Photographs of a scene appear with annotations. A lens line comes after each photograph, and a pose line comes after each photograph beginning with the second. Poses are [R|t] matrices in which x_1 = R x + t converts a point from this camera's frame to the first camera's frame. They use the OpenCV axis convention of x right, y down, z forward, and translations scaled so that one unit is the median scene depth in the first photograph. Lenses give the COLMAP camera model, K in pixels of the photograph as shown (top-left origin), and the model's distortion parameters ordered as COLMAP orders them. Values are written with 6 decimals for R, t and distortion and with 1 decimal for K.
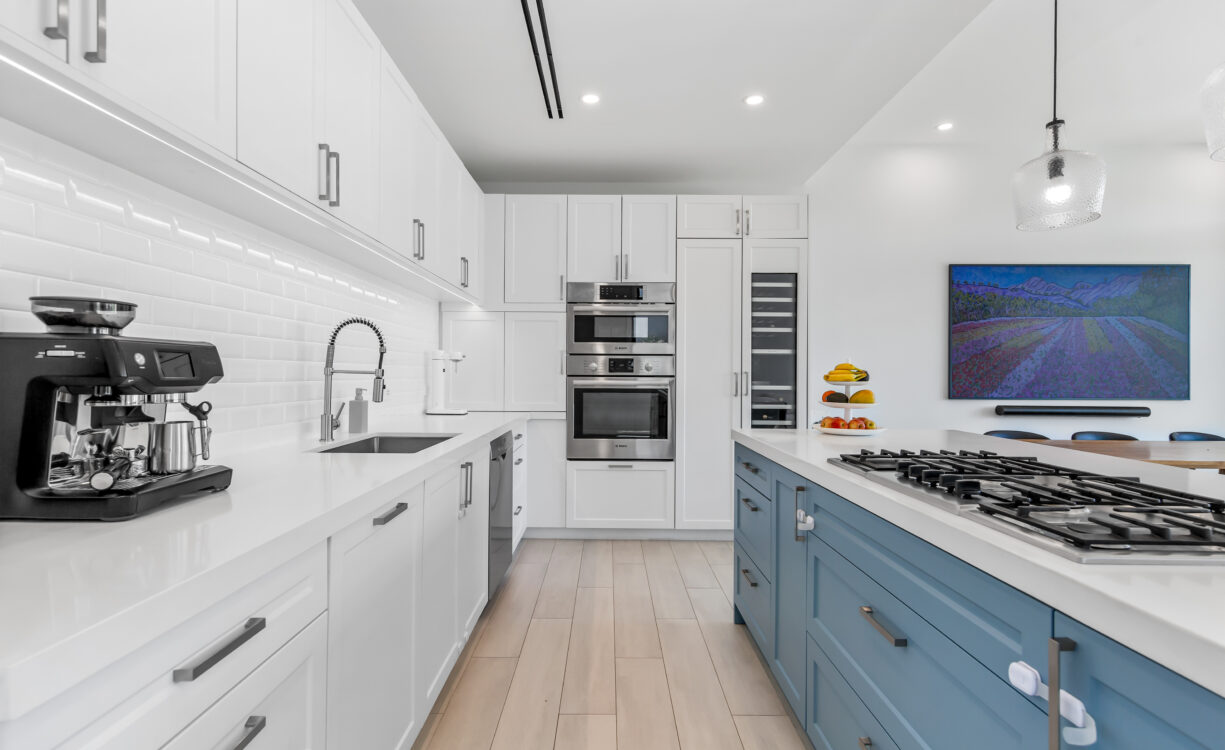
lens RADIAL K [[690.6, 0, 606.7], [0, 690.6, 360.4], [0, 0, 1]] dist [0.005008, 0.001061]
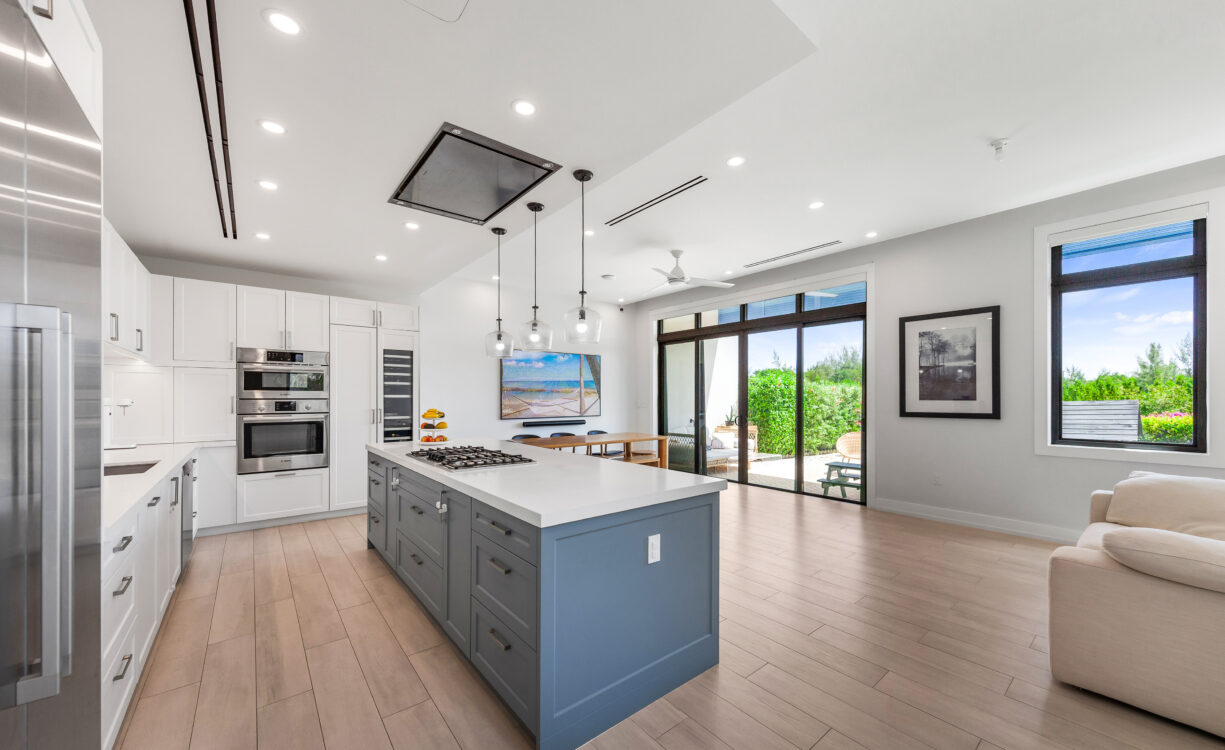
lens RADIAL K [[446.8, 0, 622.0], [0, 446.8, 394.2], [0, 0, 1]] dist [-0.000422, -0.000165]
pose [[0.777463, -0.003083, 0.628921, -0.020487], [0.001985, 0.999995, 0.002447, -0.019755], [-0.628925, -0.000654, 0.777465, -0.197554]]
